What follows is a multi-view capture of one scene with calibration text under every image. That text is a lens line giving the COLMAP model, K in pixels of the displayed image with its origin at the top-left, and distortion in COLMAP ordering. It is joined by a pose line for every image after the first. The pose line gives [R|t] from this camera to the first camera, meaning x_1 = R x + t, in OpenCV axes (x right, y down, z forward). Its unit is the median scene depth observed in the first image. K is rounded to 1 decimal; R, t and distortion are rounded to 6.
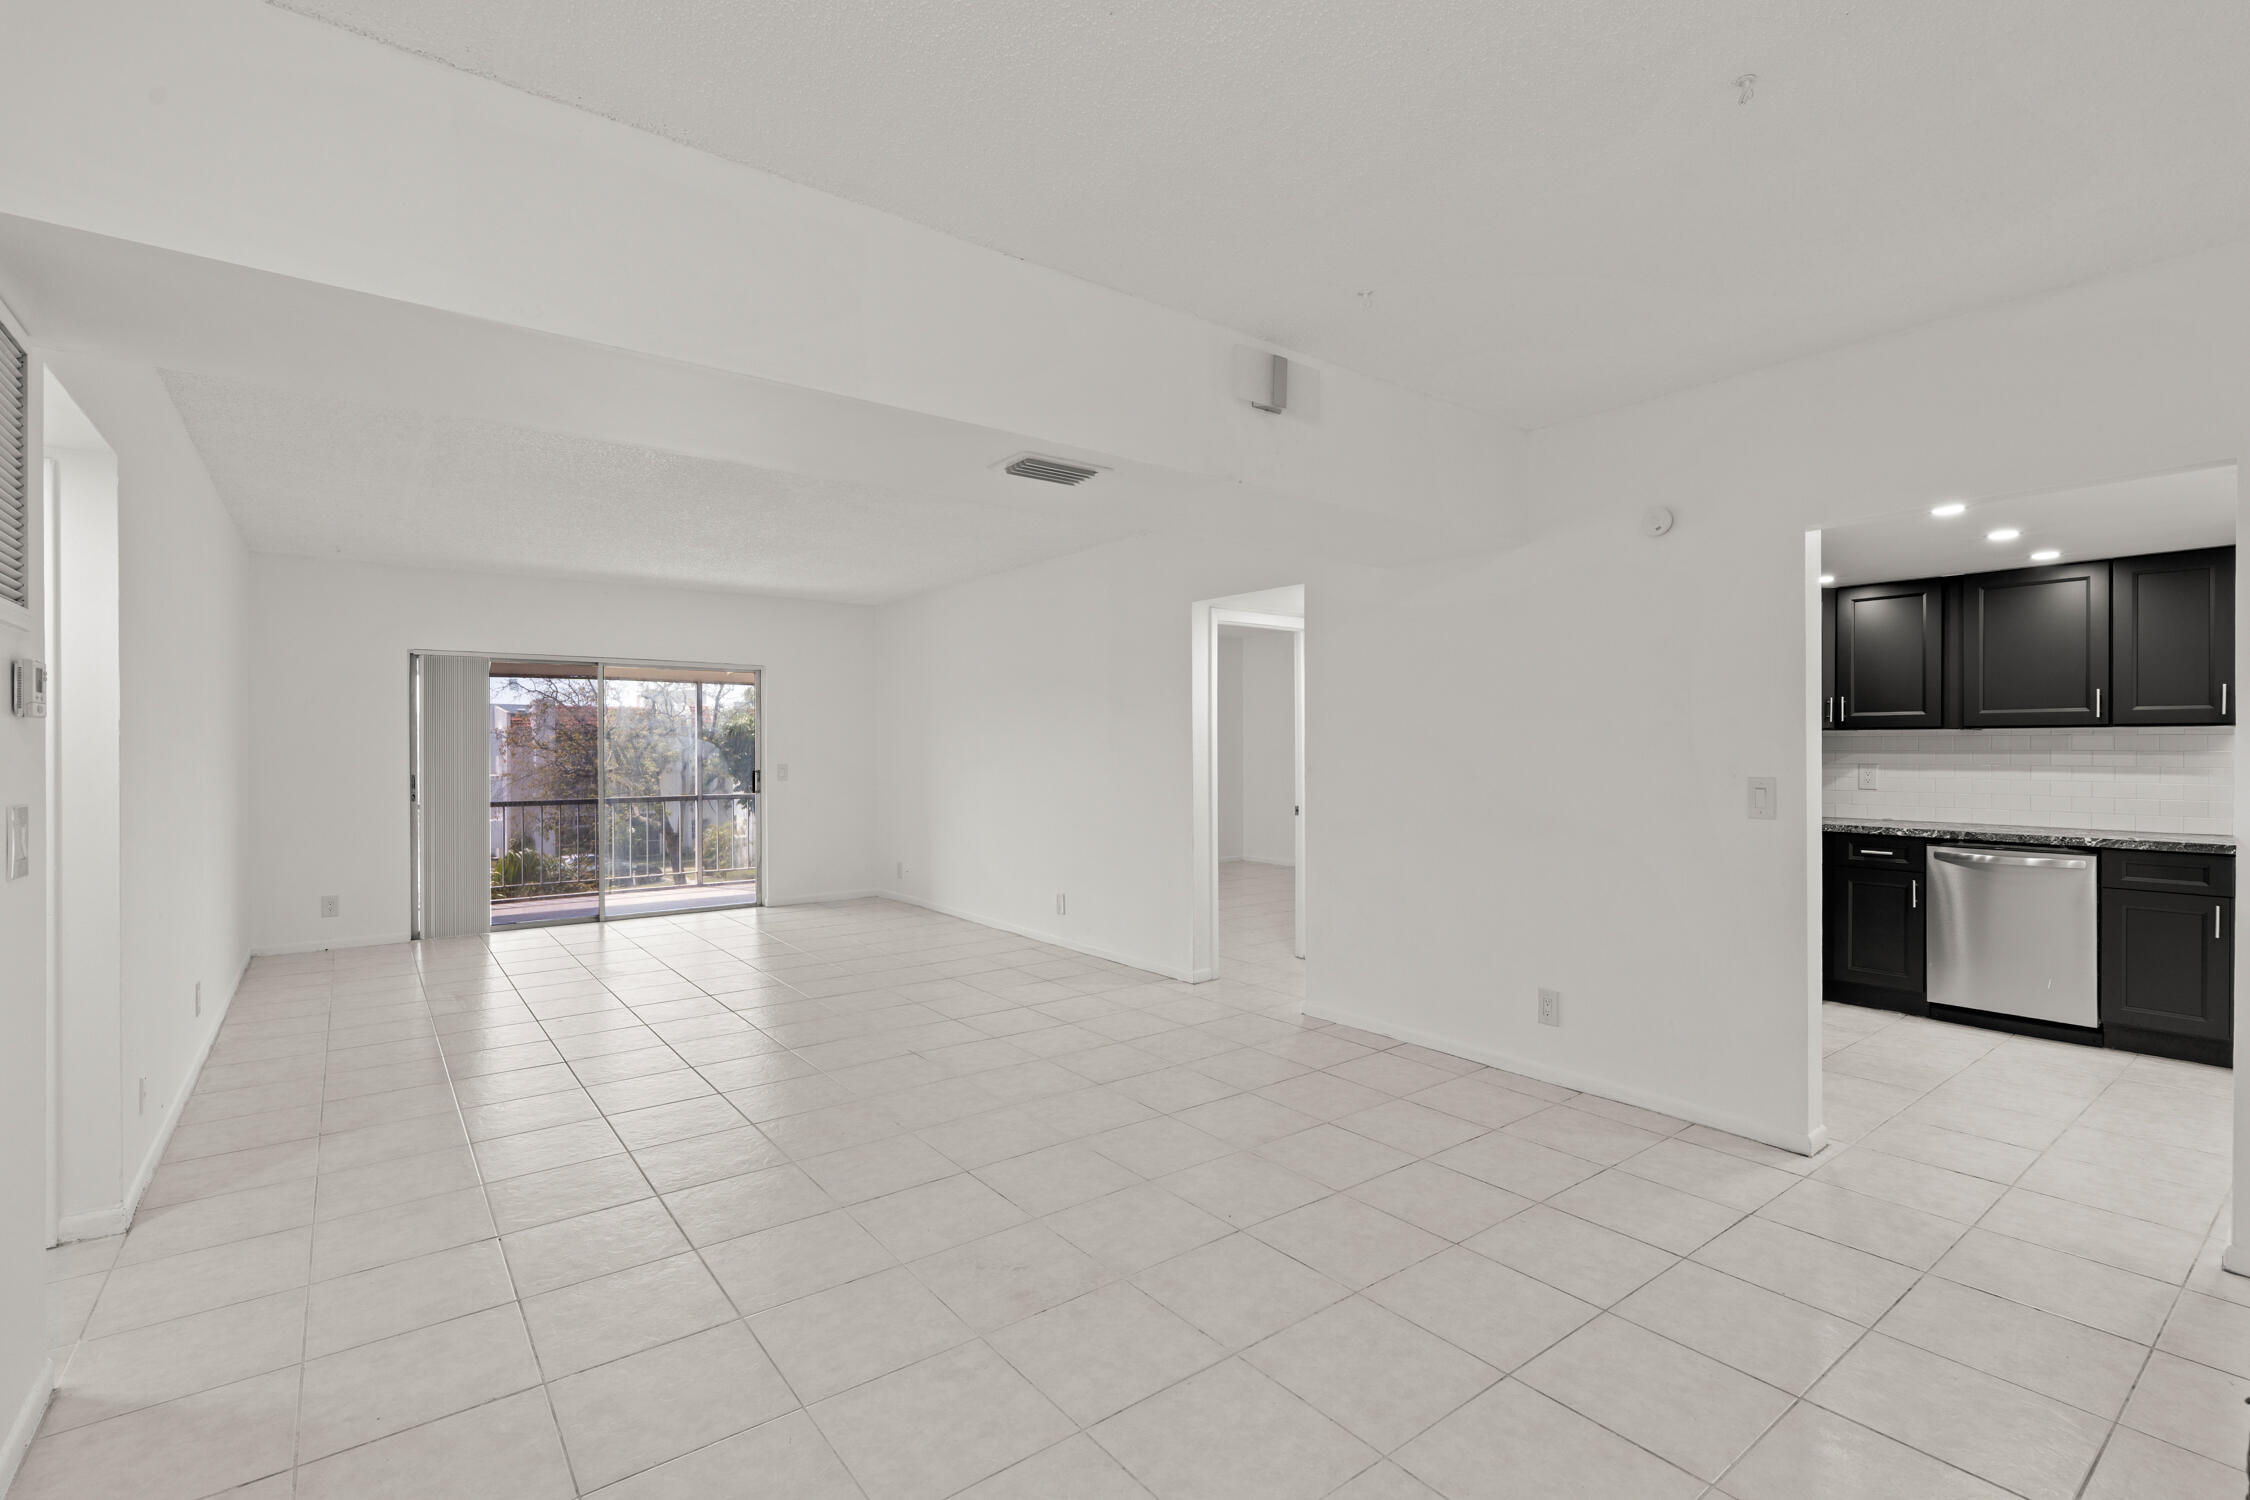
lens RADIAL K [[1026.9, 0, 1132.2], [0, 1026.9, 753.9], [0, 0, 1]] dist [-0.002601, 0.000207]
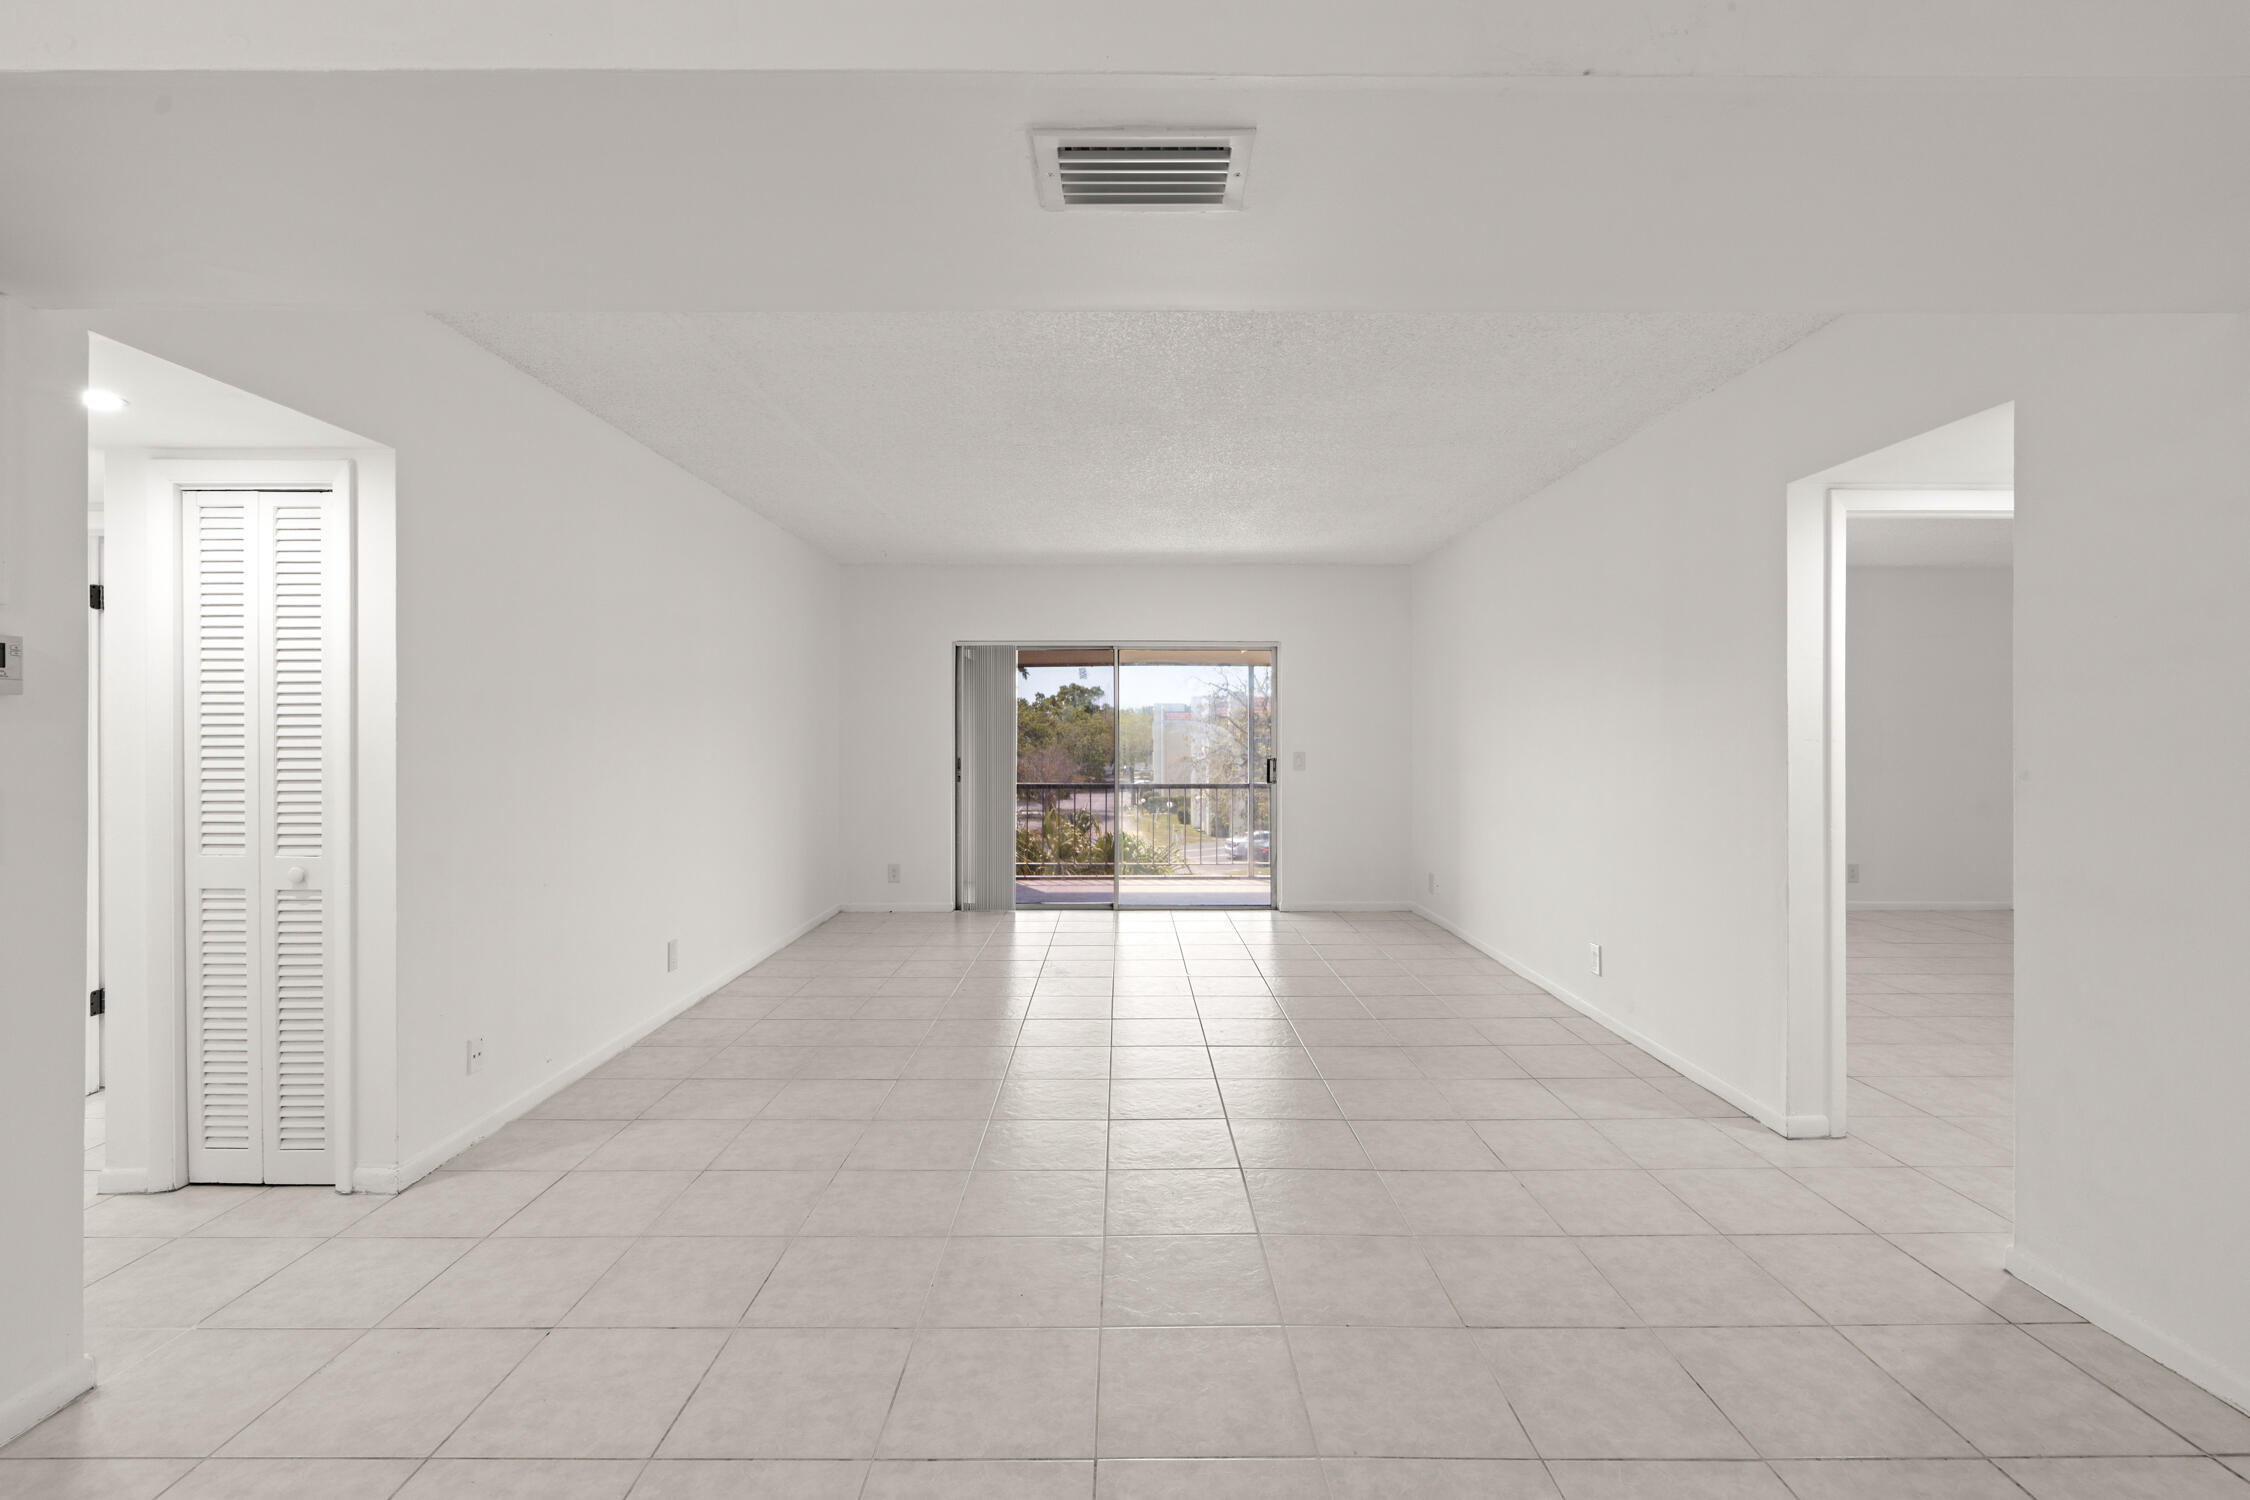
lens RADIAL K [[1026.9, 0, 1106.9], [0, 1026.9, 738.0], [0, 0, 1]] dist [-0.002601, 0.000207]
pose [[0.791498, 0.004289, -0.611157, 0.083777], [-0.006813, 0.999975, -0.001806, 0.000622], [0.611134, 0.005593, 0.791508, 0.233455]]
